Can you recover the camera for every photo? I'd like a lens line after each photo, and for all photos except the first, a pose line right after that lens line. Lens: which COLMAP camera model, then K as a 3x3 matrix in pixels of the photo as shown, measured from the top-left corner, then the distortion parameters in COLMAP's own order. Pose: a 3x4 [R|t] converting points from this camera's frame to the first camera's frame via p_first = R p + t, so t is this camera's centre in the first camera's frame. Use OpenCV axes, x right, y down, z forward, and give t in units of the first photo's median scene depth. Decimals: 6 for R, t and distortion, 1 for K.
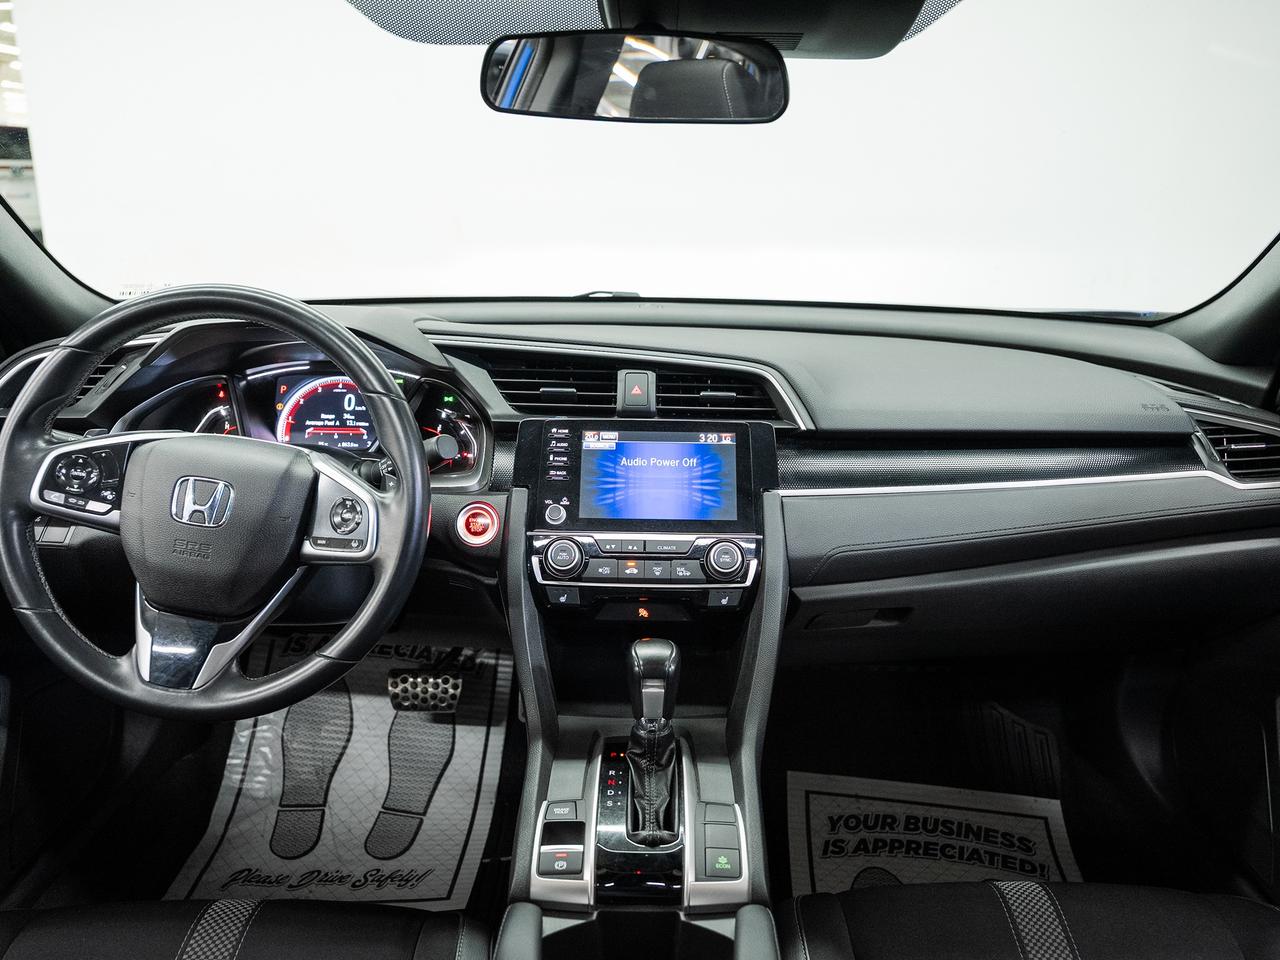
lens RADIAL K [[989.8, 0, 667.2], [0, 989.8, 481.8], [0, 0, 1]] dist [0.000528, -0.003747]
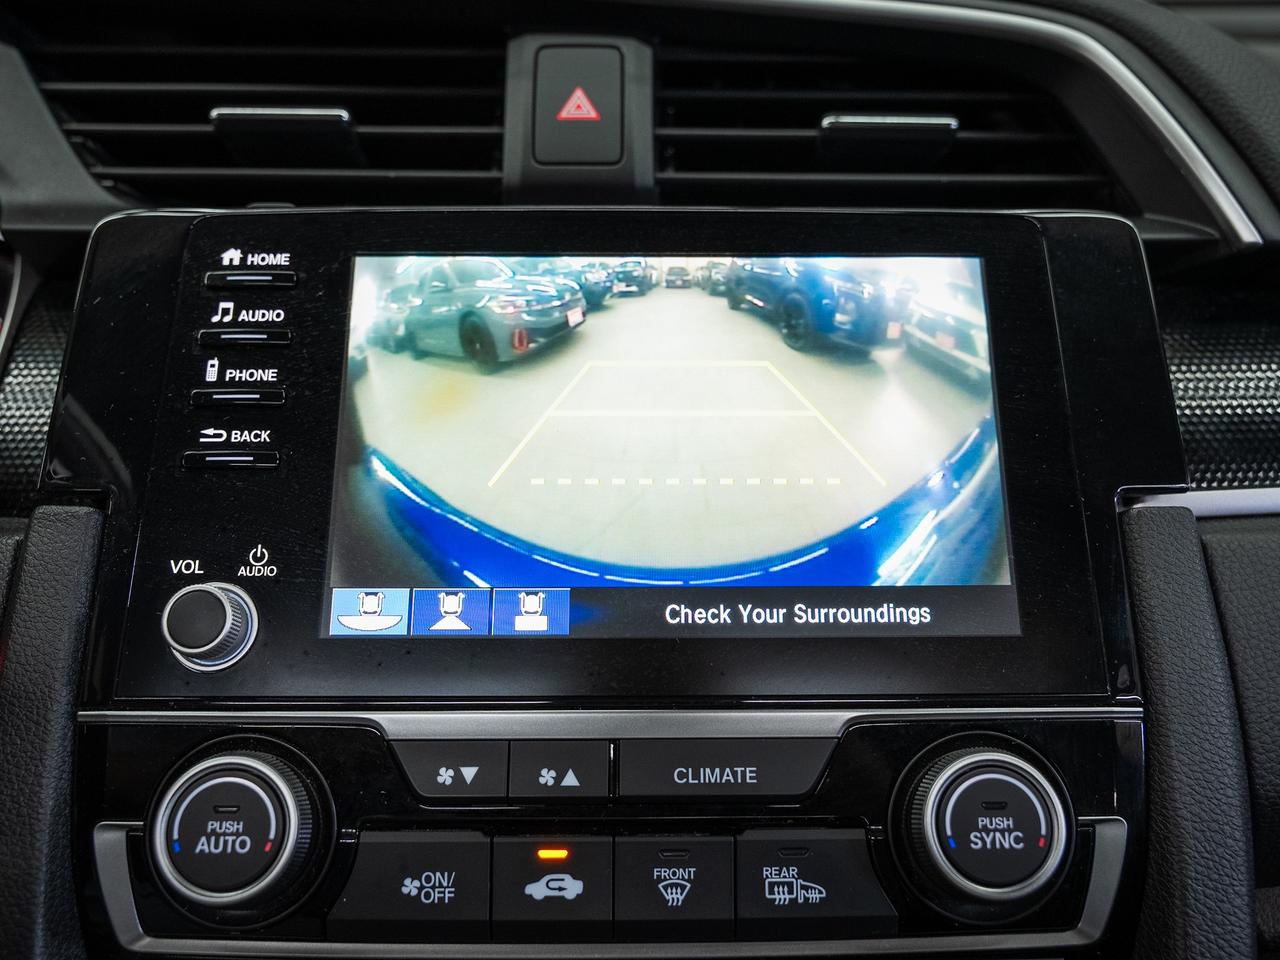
lens RADIAL K [[1189.7, 0, 640.0], [0, 1189.7, 480.0], [0, 0, 1]] dist [-0.000818, -0.003647]
pose [[0.999680, -0.013475, -0.021398, -0.010185], [0.014629, 0.998394, 0.054735, -0.012437], [0.020626, -0.055031, 0.998272, 0.720727]]
